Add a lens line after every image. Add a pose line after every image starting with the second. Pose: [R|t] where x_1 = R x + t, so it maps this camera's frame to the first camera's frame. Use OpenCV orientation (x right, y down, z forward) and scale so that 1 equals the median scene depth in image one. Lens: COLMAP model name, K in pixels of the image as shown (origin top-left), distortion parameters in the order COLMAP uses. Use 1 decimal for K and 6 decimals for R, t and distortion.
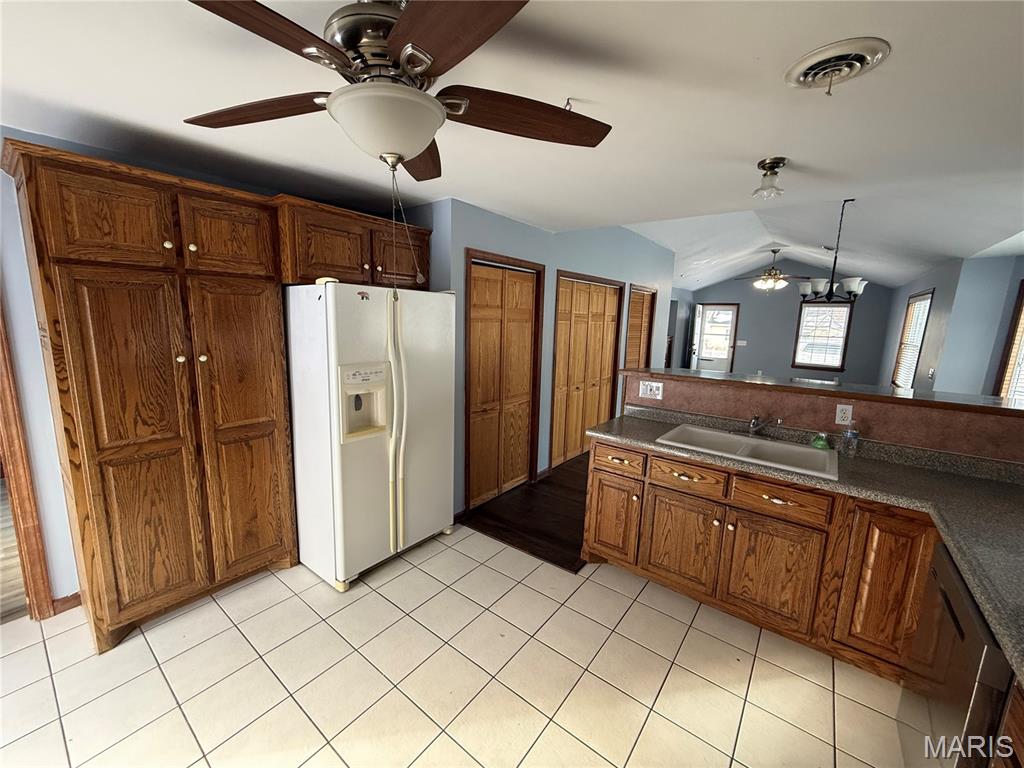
lens RADIAL K [[407.9, 0, 510.1], [0, 407.9, 382.5], [0, 0, 1]] dist [-0.000429, 0.000046]
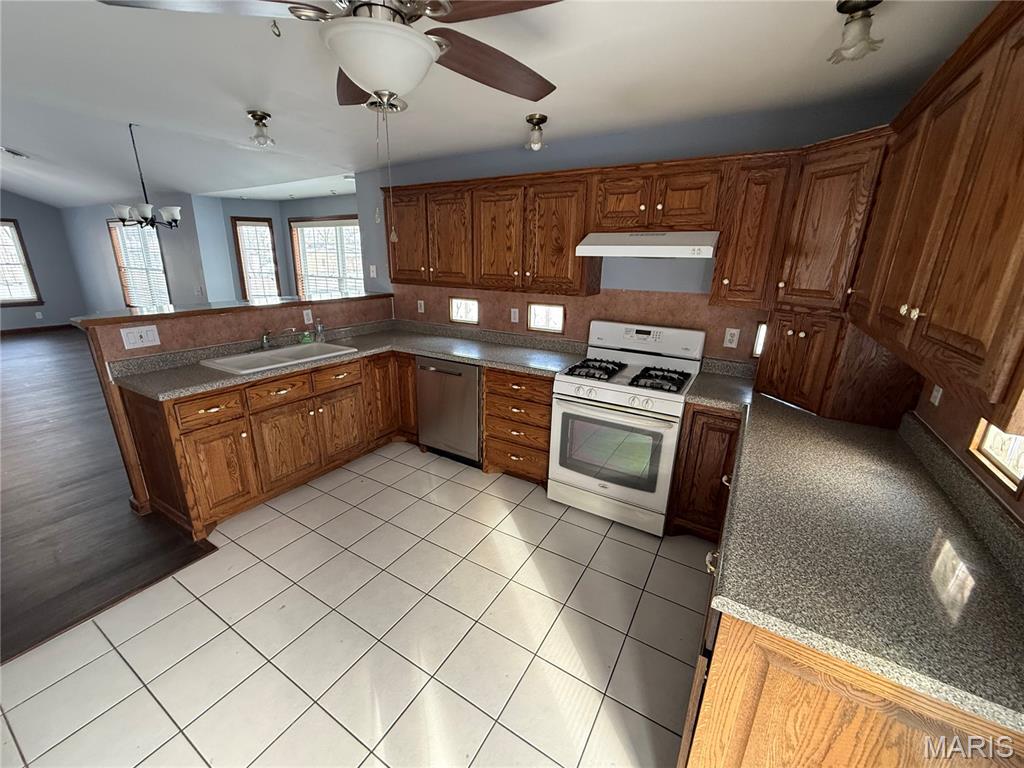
lens RADIAL K [[407.9, 0, 510.1], [0, 407.9, 382.5], [0, 0, 1]] dist [-0.000429, 0.000046]
pose [[-0.113014, -0.316581, 0.941809, -0.728297], [0.140398, 0.933283, 0.330562, -0.083903], [-0.983624, 0.169586, -0.061027, 0.424464]]
